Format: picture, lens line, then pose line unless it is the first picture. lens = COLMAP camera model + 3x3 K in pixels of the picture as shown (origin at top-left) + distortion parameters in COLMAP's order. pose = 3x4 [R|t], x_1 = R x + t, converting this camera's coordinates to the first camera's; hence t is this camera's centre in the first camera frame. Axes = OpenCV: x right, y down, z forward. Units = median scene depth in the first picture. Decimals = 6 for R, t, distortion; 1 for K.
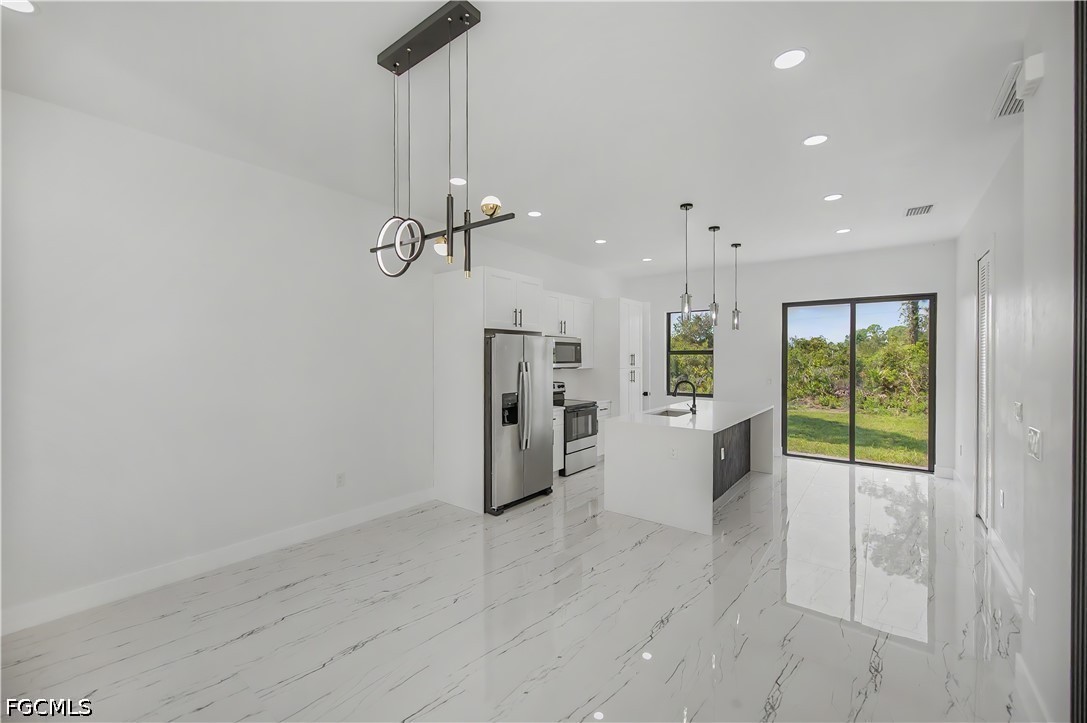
lens RADIAL K [[438.1, 0, 545.7], [0, 438.1, 370.2], [0, 0, 1]] dist [-0.001848, -0.000274]
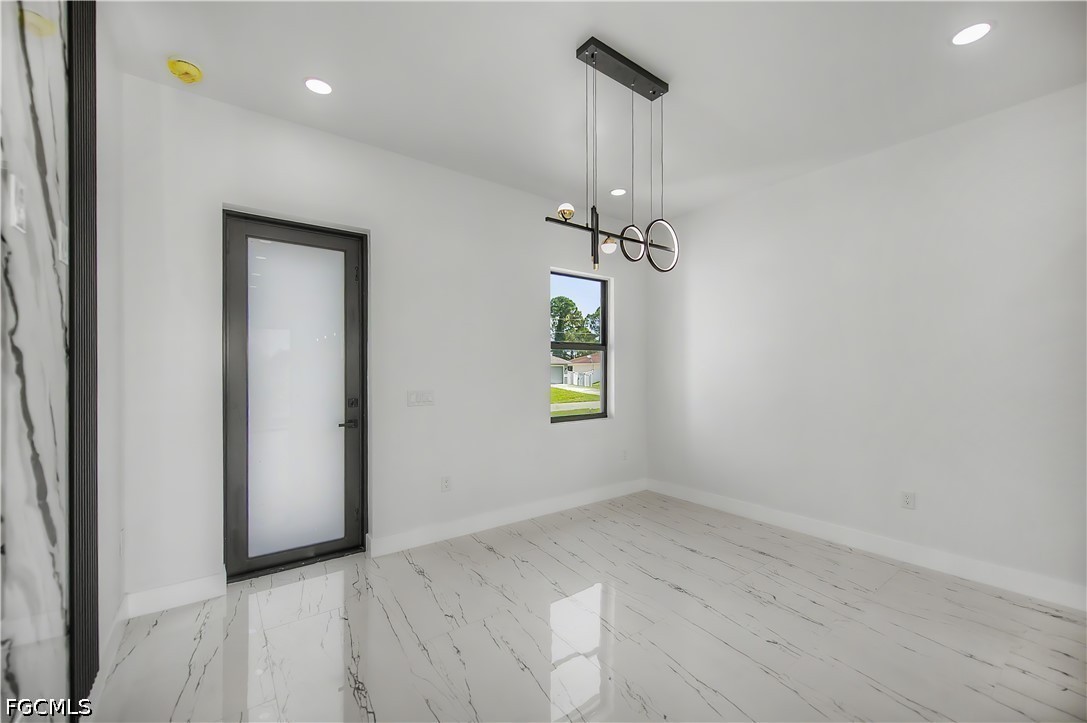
lens RADIAL K [[438.1, 0, 545.7], [0, 438.1, 370.2], [0, 0, 1]] dist [-0.001848, -0.000274]
pose [[-0.272118, -0.001552, -0.962263, 0.343469], [-0.028488, 0.999573, 0.006444, 0.019287], [0.961842, 0.029166, -0.272046, 0.409878]]
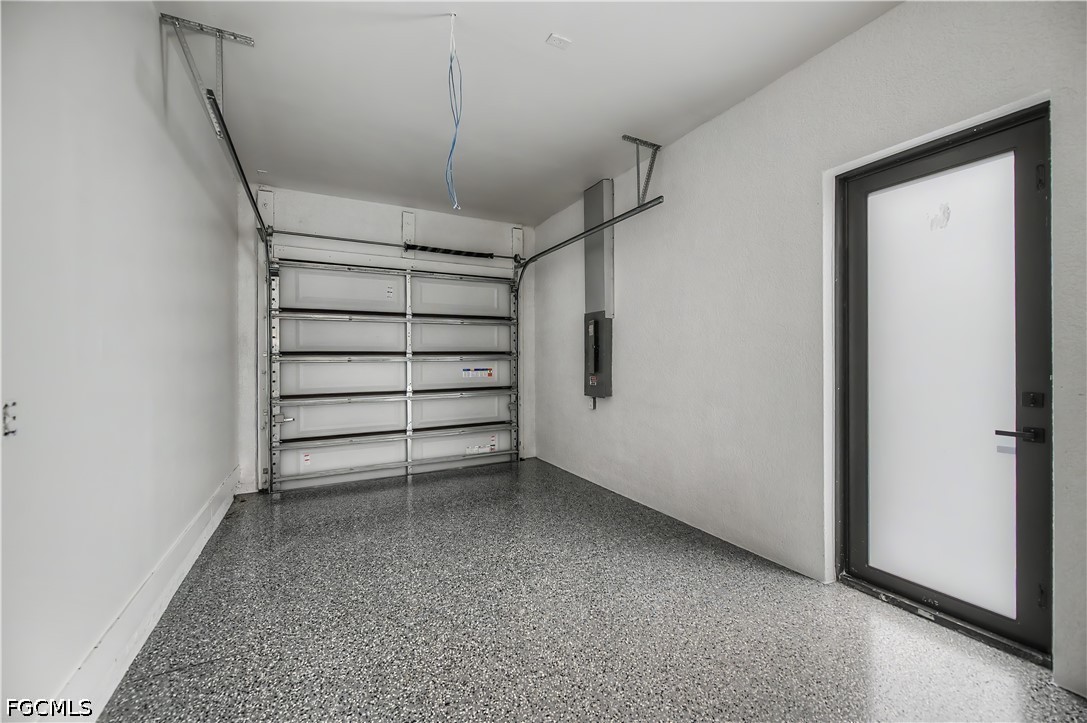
lens RADIAL K [[429.8, 0, 544.6], [0, 429.8, 358.4], [0, 0, 1]] dist [0.001104, -0.000044]
pose [[-0.914296, 0.004189, 0.405026, 0.054218], [0.014391, 0.999651, 0.022146, 0.028845], [-0.404792, 0.026077, -0.914037, 0.468569]]
